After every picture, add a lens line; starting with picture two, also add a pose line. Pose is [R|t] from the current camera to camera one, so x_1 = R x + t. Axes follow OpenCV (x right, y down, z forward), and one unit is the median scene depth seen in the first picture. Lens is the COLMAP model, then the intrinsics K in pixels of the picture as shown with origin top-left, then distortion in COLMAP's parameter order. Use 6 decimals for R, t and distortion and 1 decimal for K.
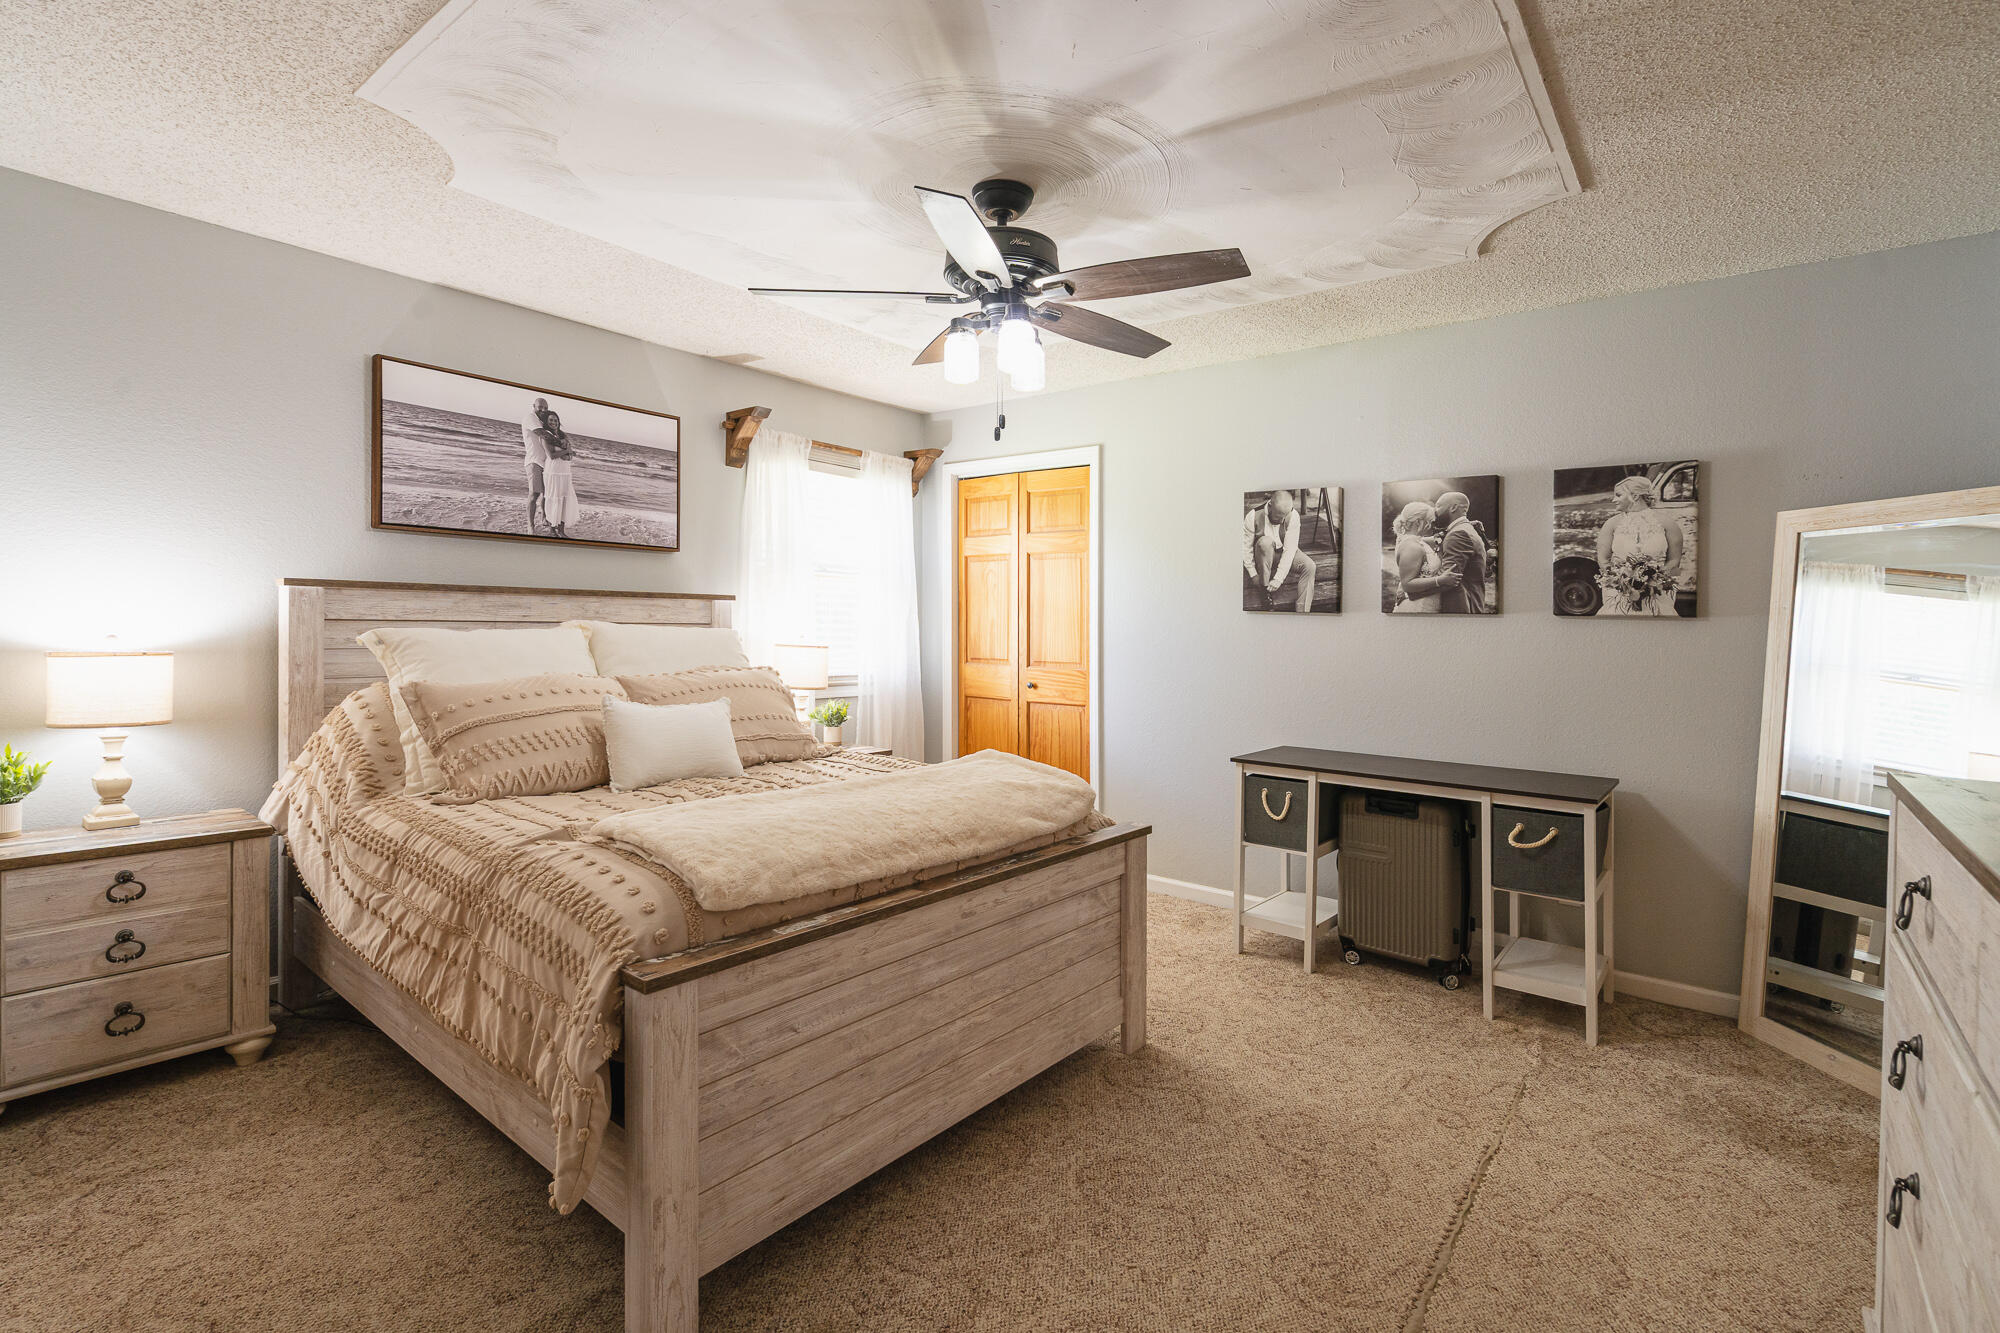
lens RADIAL K [[926.0, 0, 999.8], [0, 926.0, 632.3], [0, 0, 1]] dist [0.003134, 0.000486]
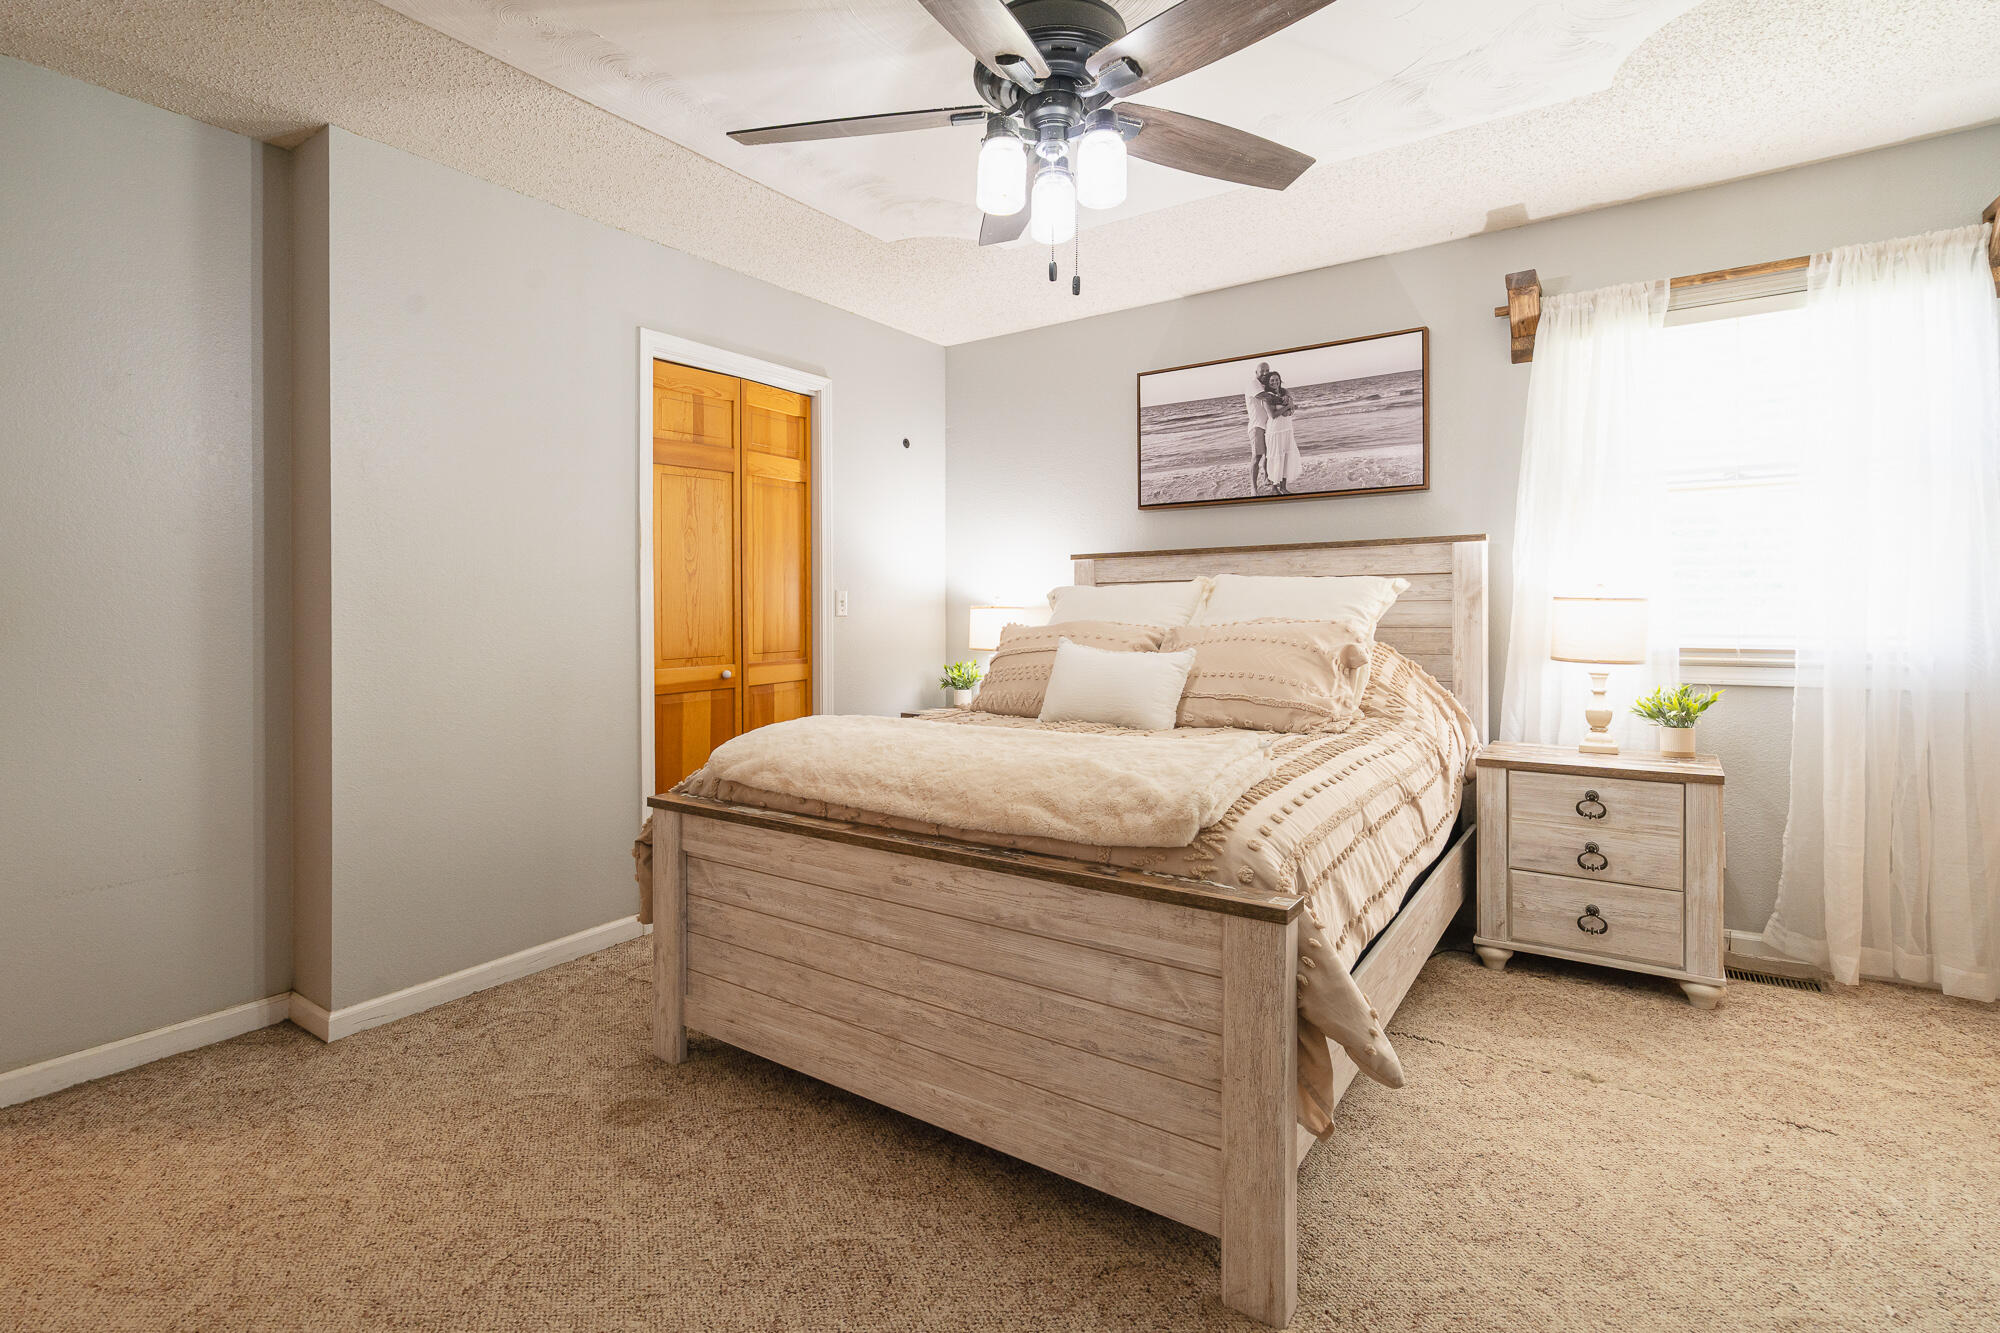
lens RADIAL K [[939.3, 0, 996.4], [0, 939.3, 611.7], [0, 0, 1]] dist [0.002740, 0.000586]
pose [[0.076863, -0.013455, -0.996951, 0.527058], [0.003860, 0.999905, -0.013197, 0.038183], [0.997034, -0.002833, 0.076908, 0.625191]]
